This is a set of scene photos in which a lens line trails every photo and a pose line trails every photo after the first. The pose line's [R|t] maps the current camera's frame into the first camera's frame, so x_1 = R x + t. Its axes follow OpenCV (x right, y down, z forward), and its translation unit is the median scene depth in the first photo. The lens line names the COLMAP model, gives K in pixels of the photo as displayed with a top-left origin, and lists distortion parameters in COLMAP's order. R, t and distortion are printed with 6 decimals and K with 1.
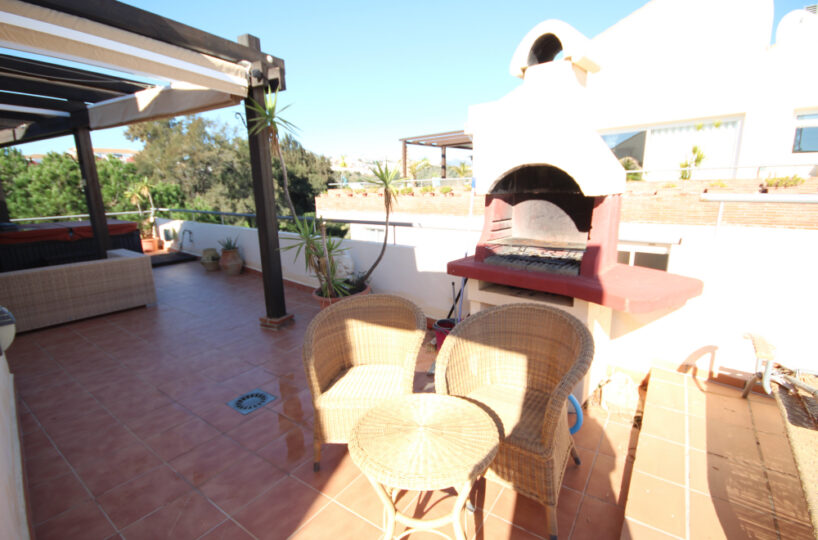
lens RADIAL K [[377.7, 0, 411.8], [0, 377.7, 269.9], [0, 0, 1]] dist [0.002574, -0.006650]
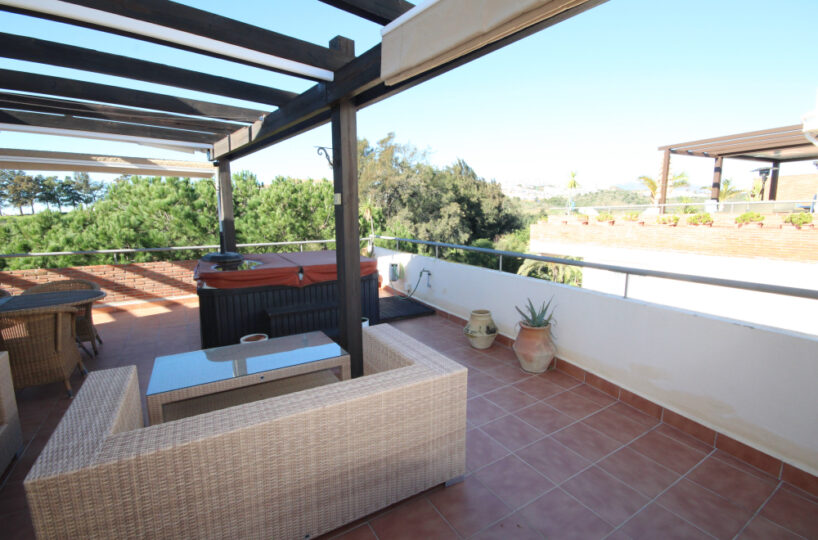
lens RADIAL K [[377.7, 0, 411.8], [0, 377.7, 269.9], [0, 0, 1]] dist [0.002574, -0.006650]
pose [[0.921170, 0.067665, -0.383231, -0.178641], [-0.091797, 0.994760, -0.045012, -0.037162], [0.378177, 0.076644, 0.922555, 0.173178]]
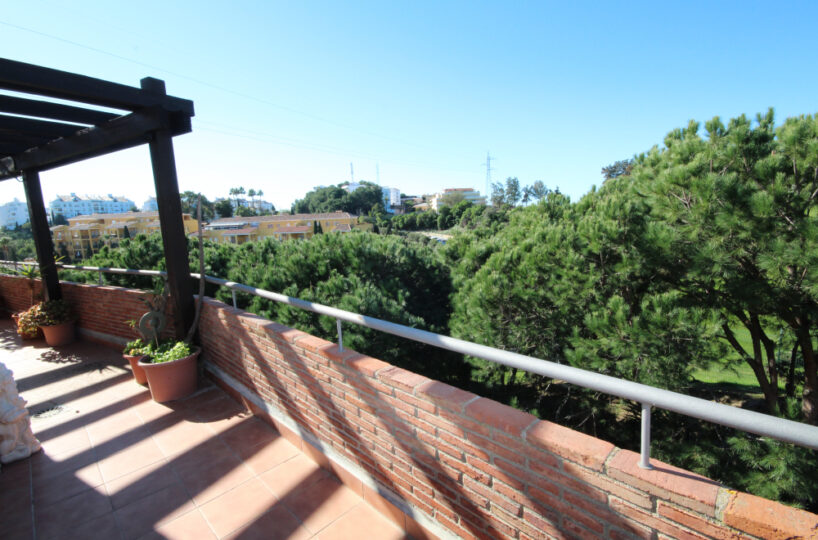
lens RADIAL K [[377.7, 0, 411.8], [0, 377.7, 269.9], [0, 0, 1]] dist [0.002574, -0.006650]
pose [[-0.148901, 0.168017, -0.974474, -0.356258], [-0.153598, 0.969569, 0.190642, -0.067907], [0.976850, 0.178064, -0.118562, 0.335364]]
